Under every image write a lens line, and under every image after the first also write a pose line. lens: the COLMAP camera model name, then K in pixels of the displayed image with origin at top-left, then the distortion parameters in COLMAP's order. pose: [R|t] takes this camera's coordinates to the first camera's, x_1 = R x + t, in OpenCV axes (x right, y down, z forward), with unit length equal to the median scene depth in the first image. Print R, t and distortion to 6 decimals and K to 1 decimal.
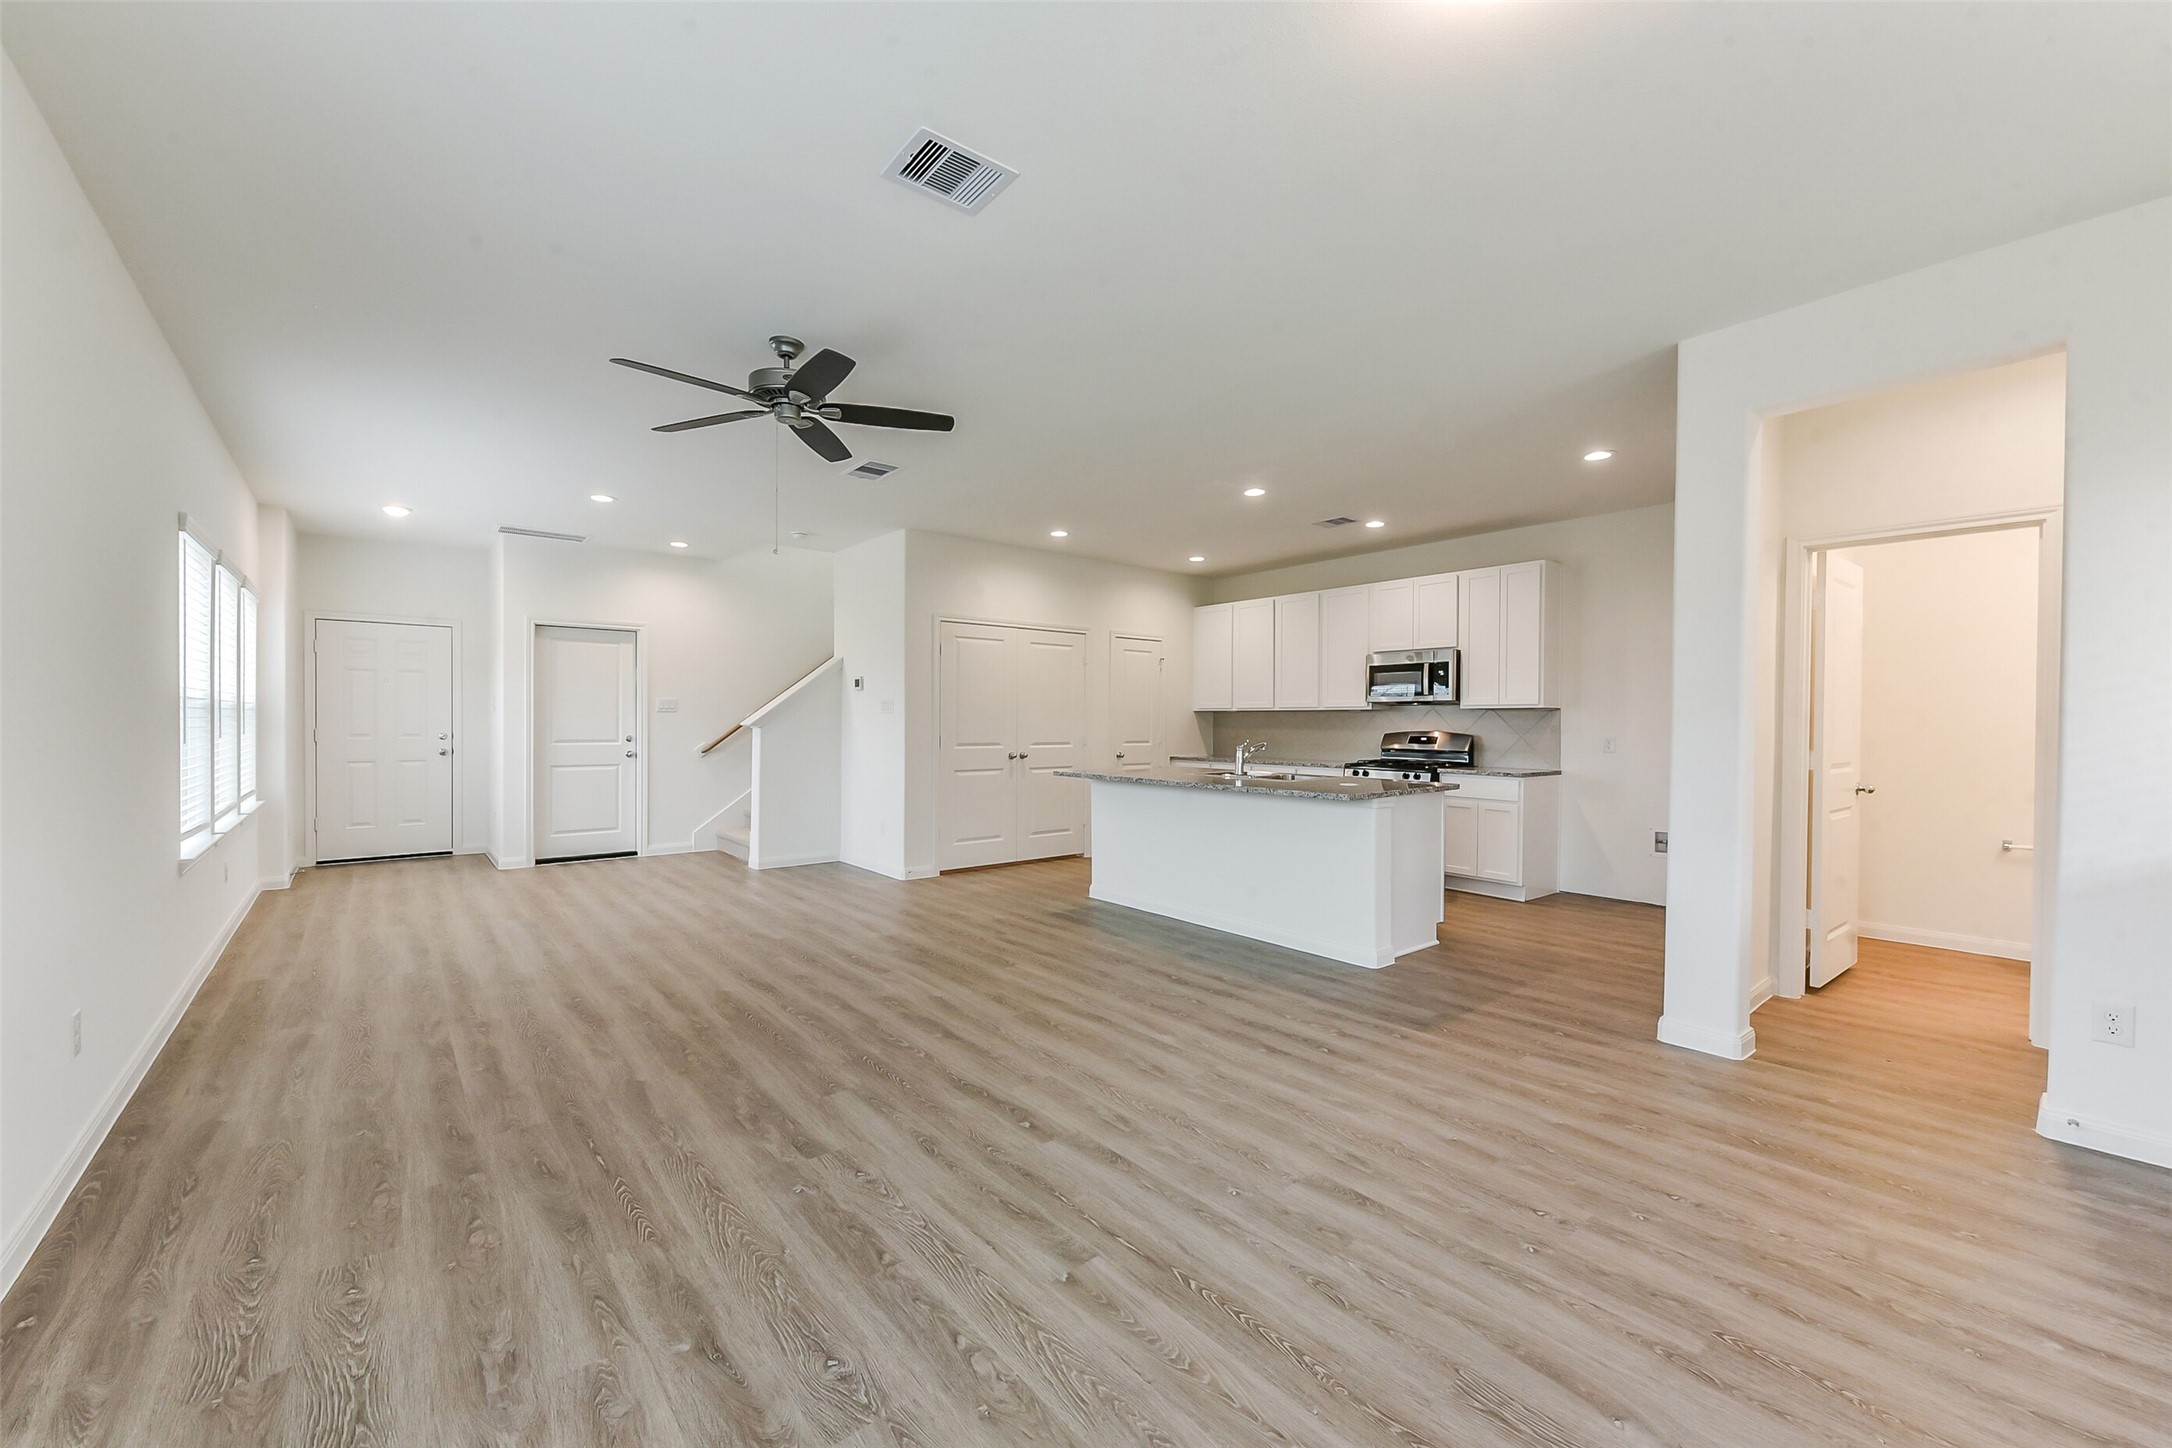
lens RADIAL K [[838.6, 0, 1074.1], [0, 838.6, 723.3], [0, 0, 1]] dist [0.004151, -0.001780]
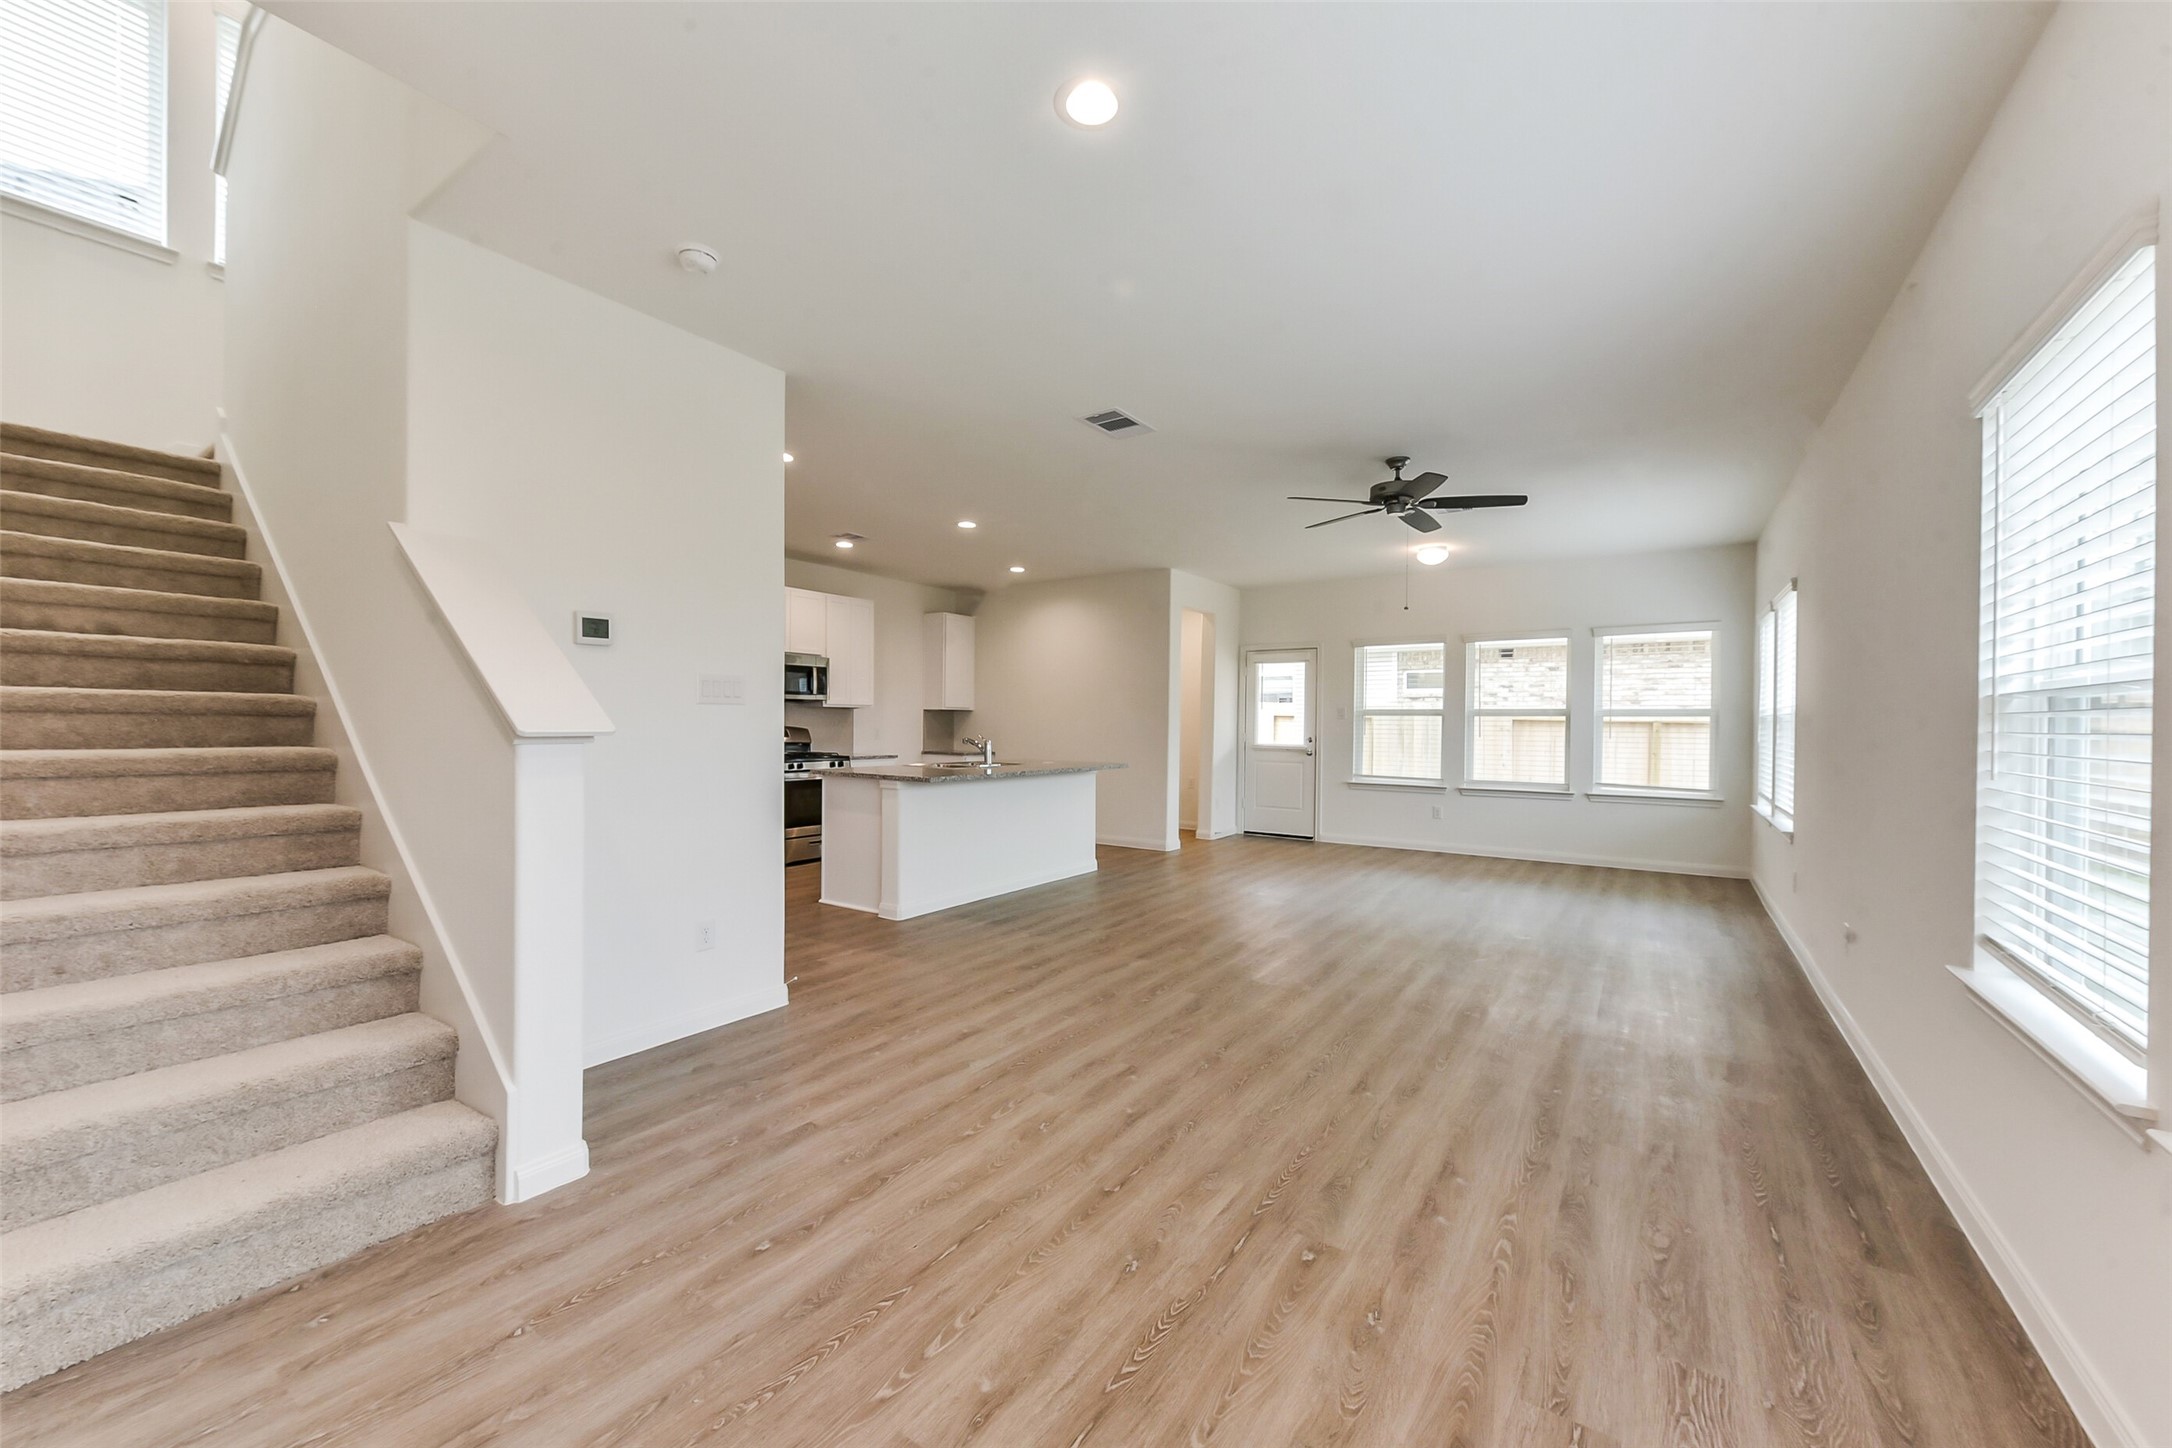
lens RADIAL K [[838.6, 0, 1084.7], [0, 838.6, 727.2], [0, 0, 1]] dist [0.004151, -0.001780]
pose [[-0.278602, -0.014352, 0.960299, -0.820005], [-0.008109, 0.999888, 0.012592, -0.006437], [-0.960372, -0.004279, -0.278687, 0.997208]]
